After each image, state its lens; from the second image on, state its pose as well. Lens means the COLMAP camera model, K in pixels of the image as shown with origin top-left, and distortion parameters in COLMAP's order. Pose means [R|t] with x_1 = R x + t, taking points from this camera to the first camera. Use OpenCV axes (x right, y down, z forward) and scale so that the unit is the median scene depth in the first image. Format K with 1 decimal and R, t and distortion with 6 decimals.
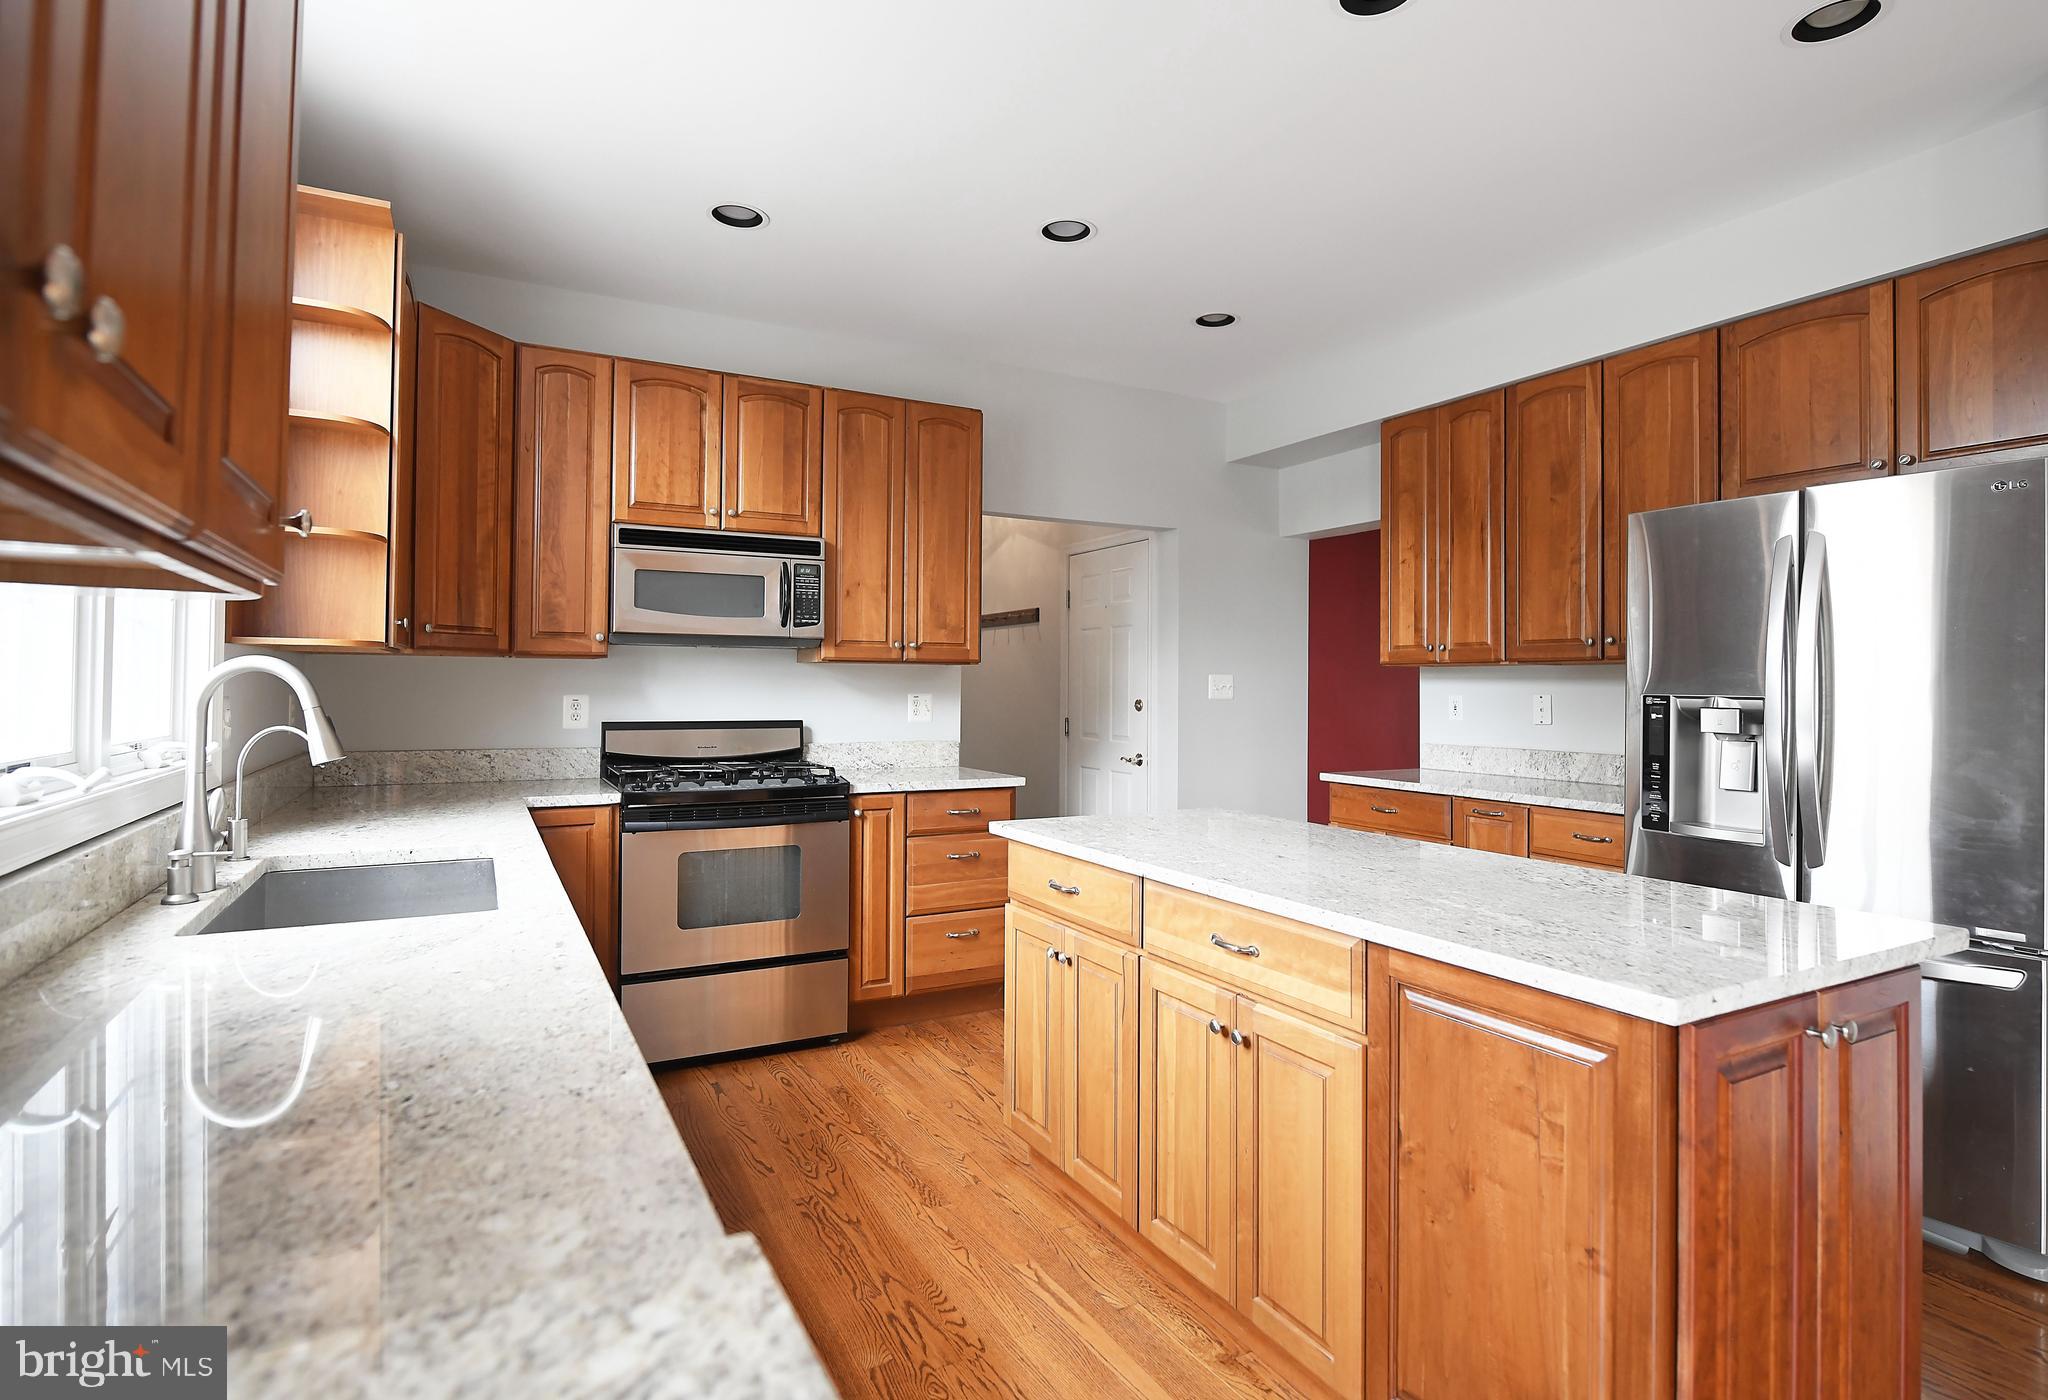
lens RADIAL K [[1029.6, 0, 1013.7], [0, 1029.6, 672.8], [0, 0, 1]] dist [-0.005603, -0.000234]
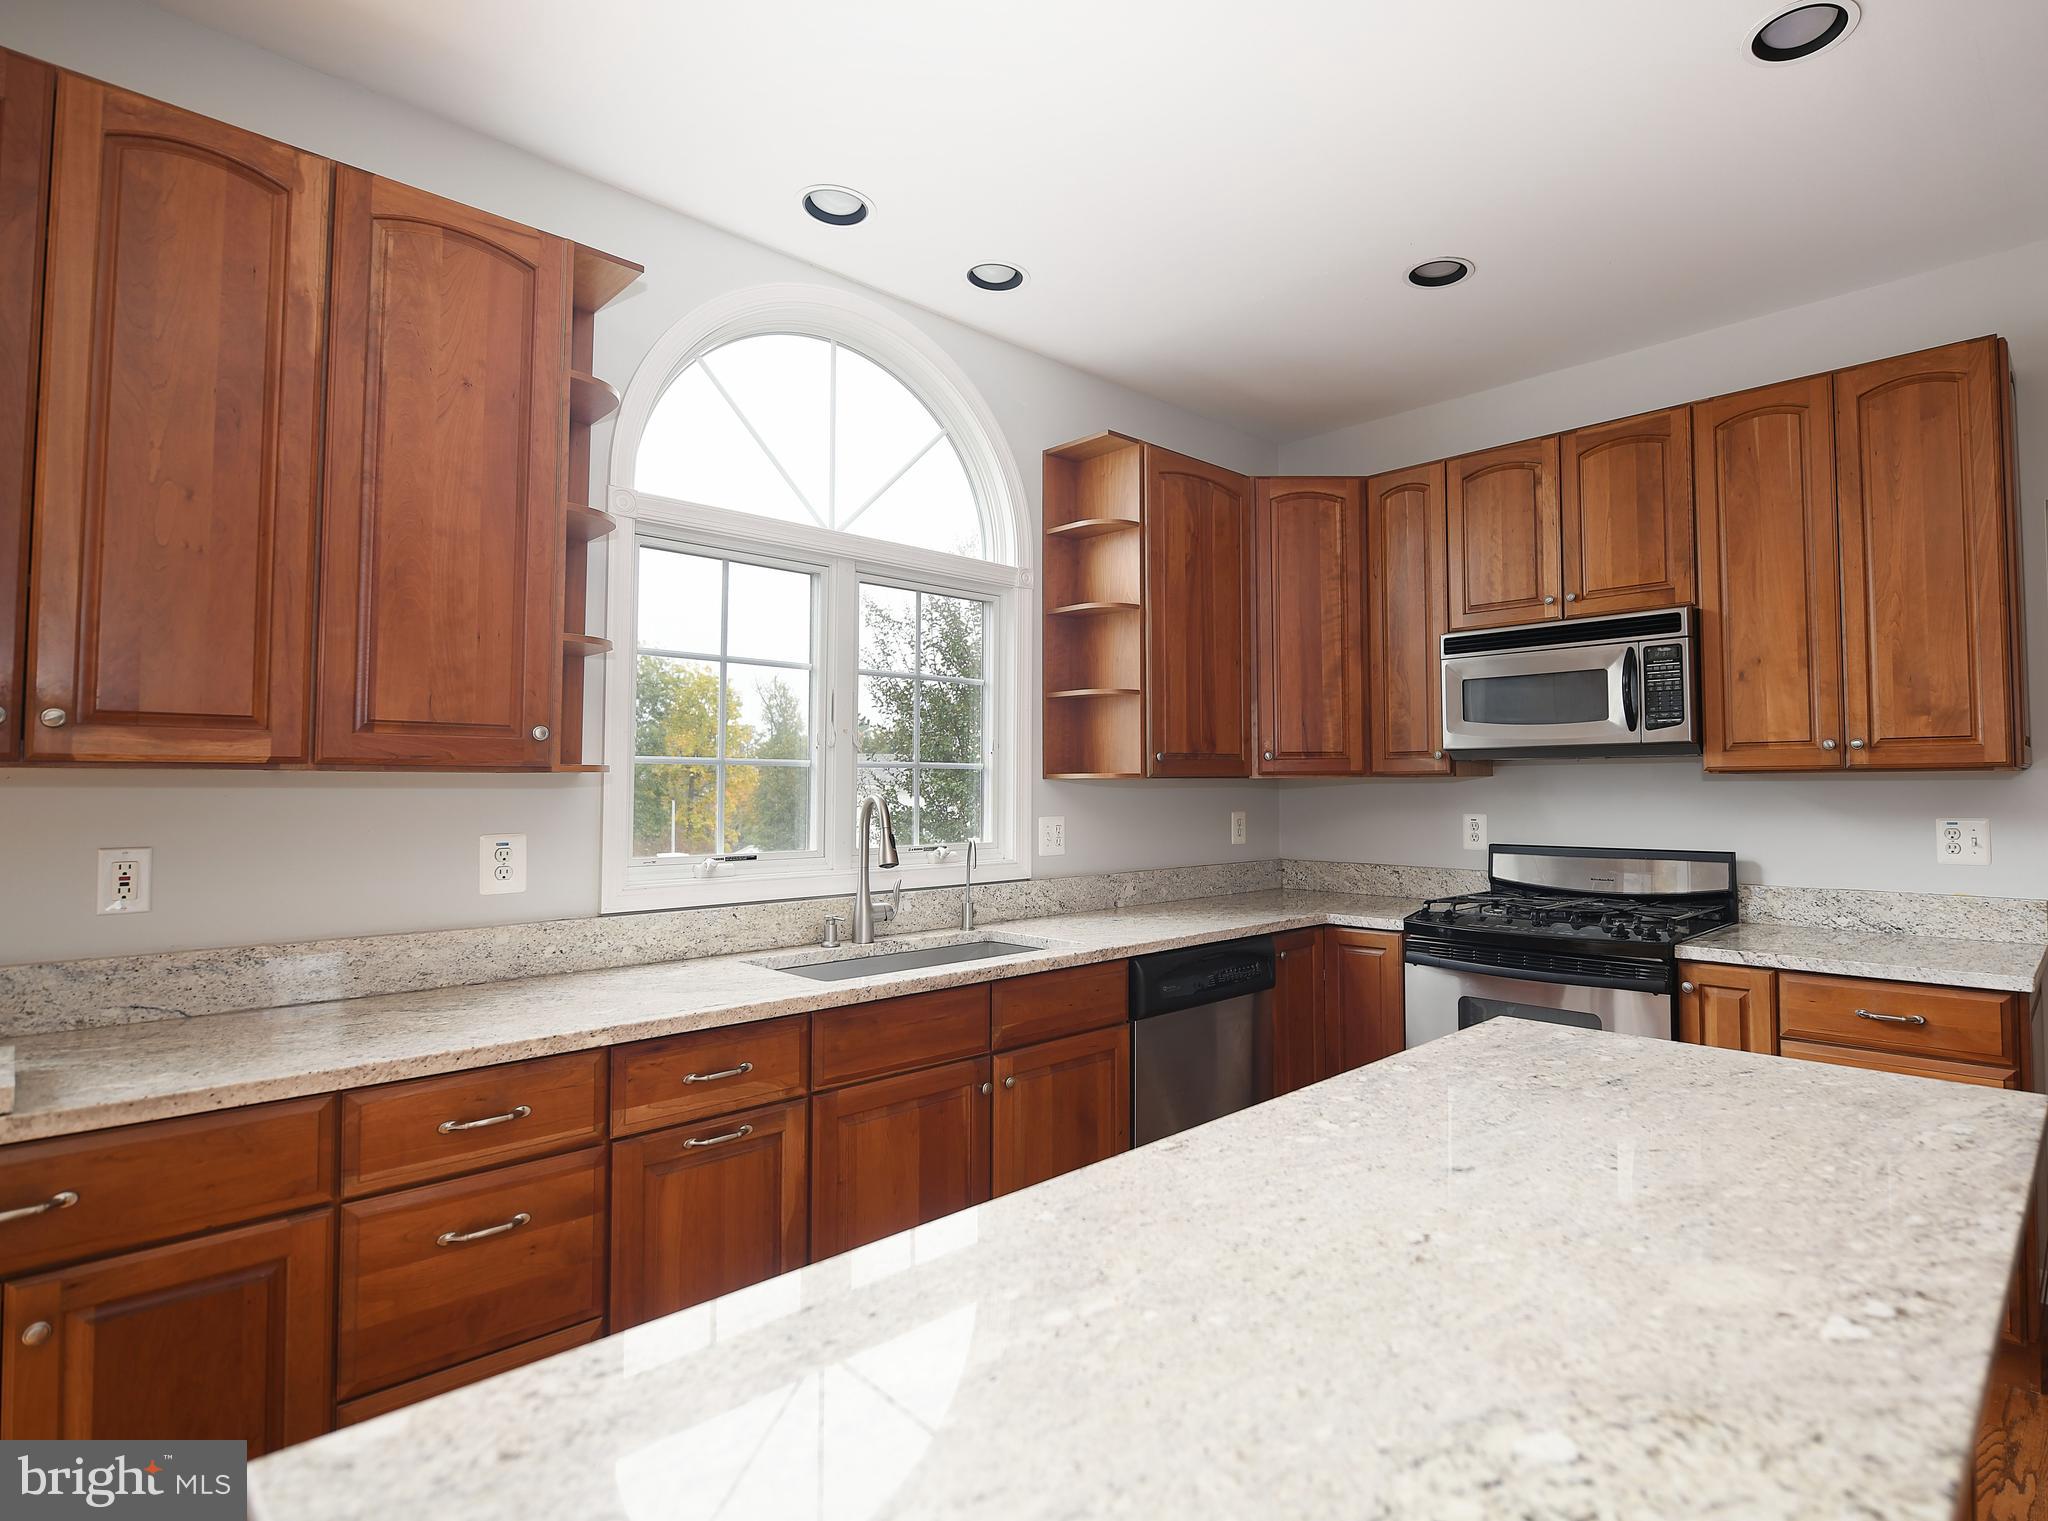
lens RADIAL K [[1070.1, 0, 1144.8], [0, 1070.1, 743.2], [0, 0, 1]] dist [-0.004492, -0.000297]
pose [[0.332460, -0.047676, -0.941911, 0.419143], [0.018063, 0.998860, -0.044183, -0.006203], [0.942944, -0.002325, 0.332942, 0.391181]]
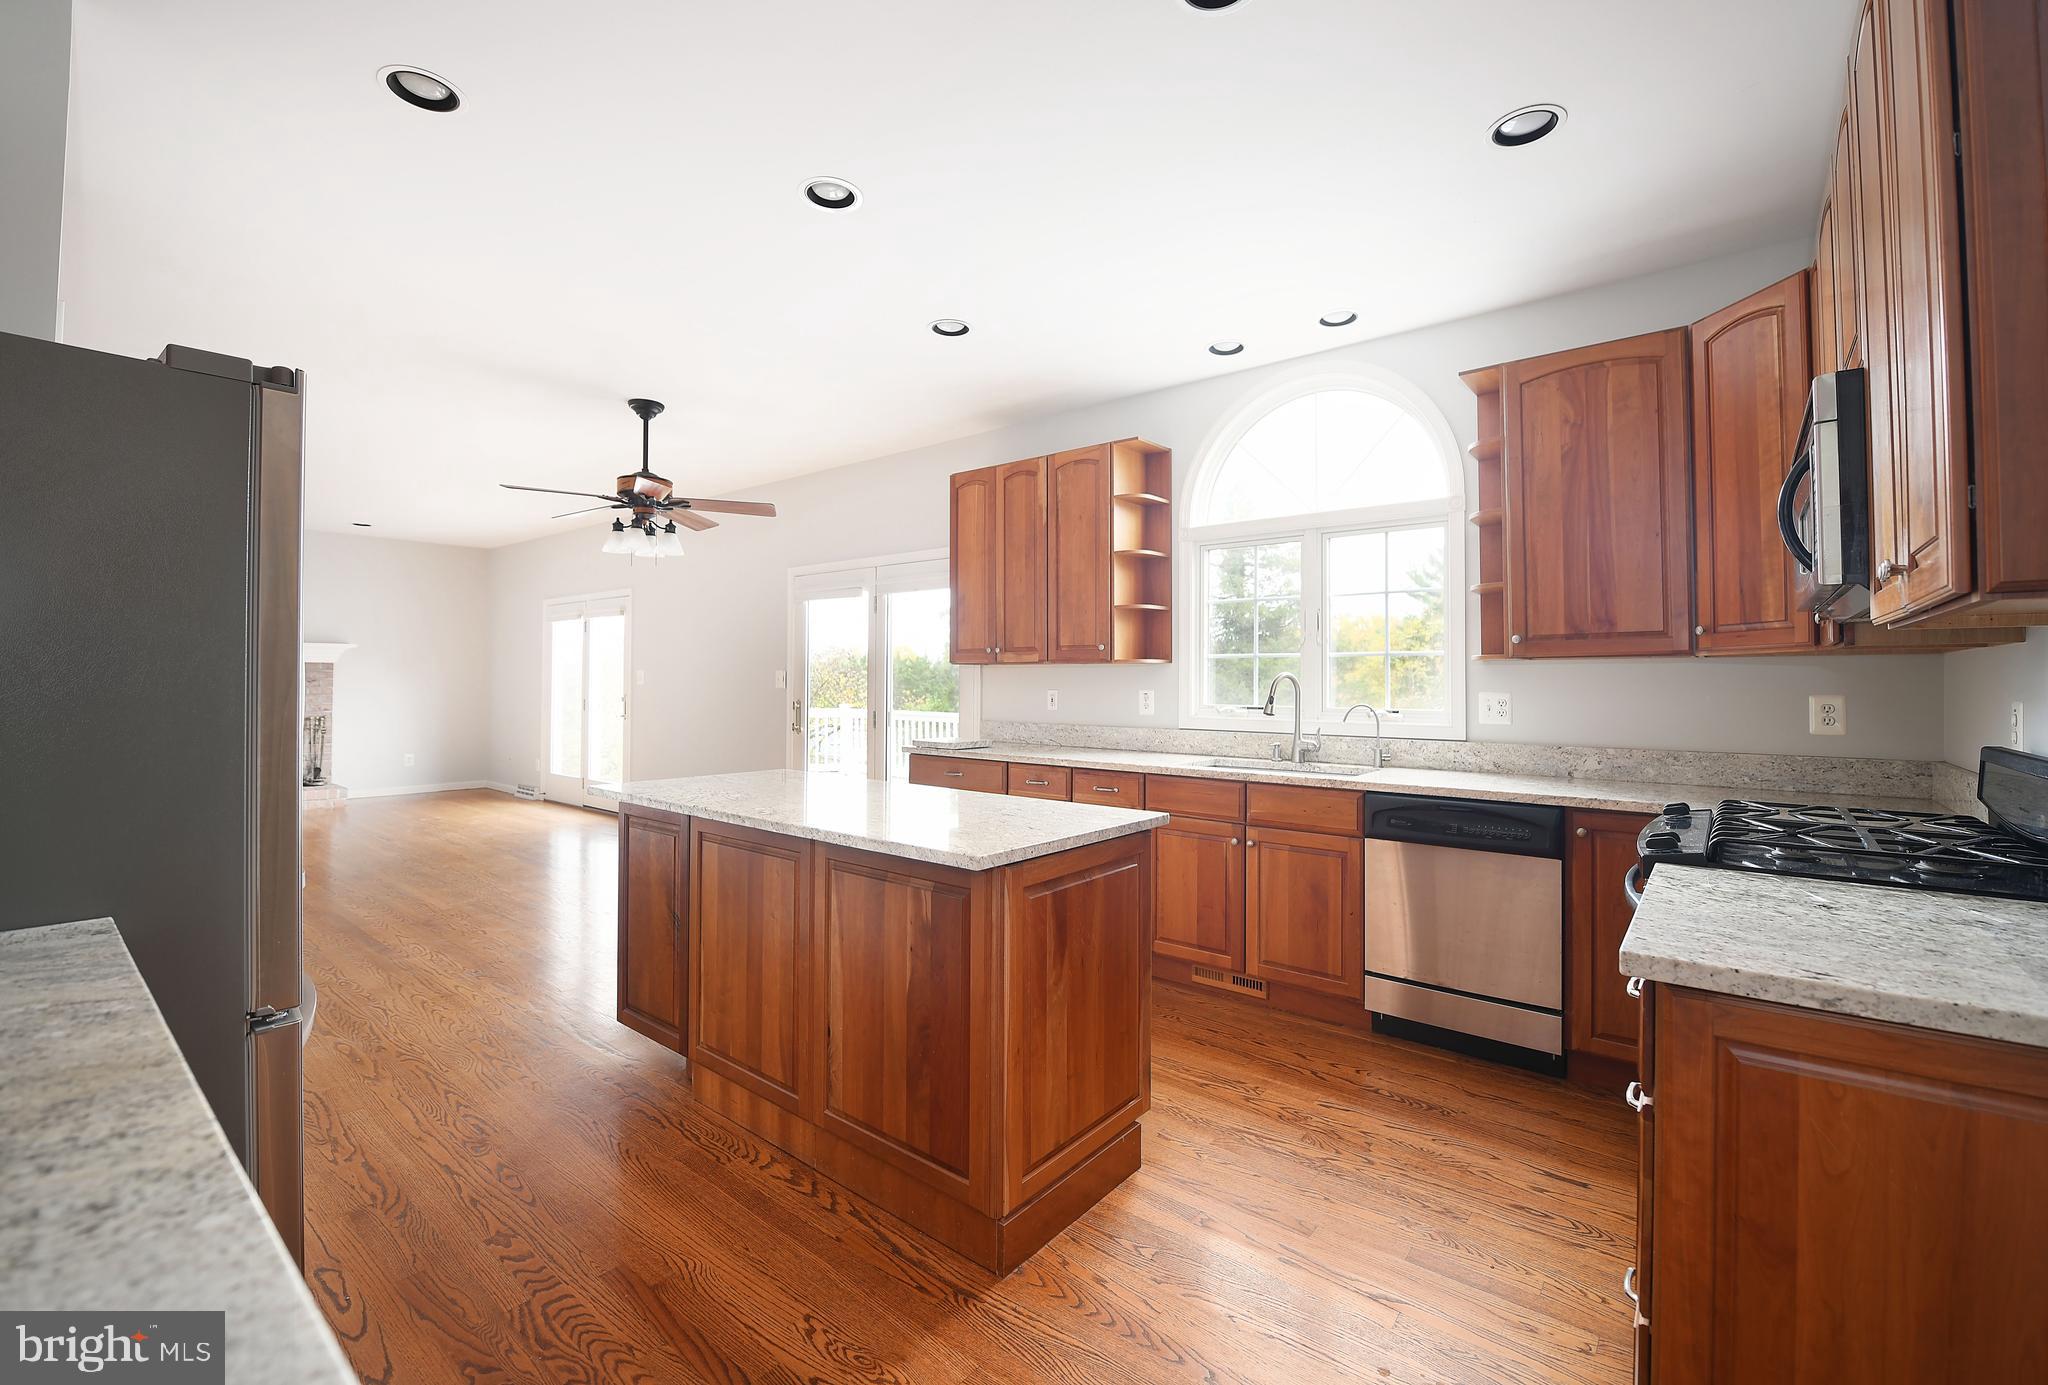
lens RADIAL K [[871.3, 0, 1028.6], [0, 871.3, 663.1], [0, 0, 1]] dist [-0.017193, 0.000203]
pose [[-0.921166, -0.018442, -0.388732, 0.321538], [-0.004634, 0.999326, -0.036426, 0.019743], [0.389142, -0.031753, -0.920630, 1.265453]]
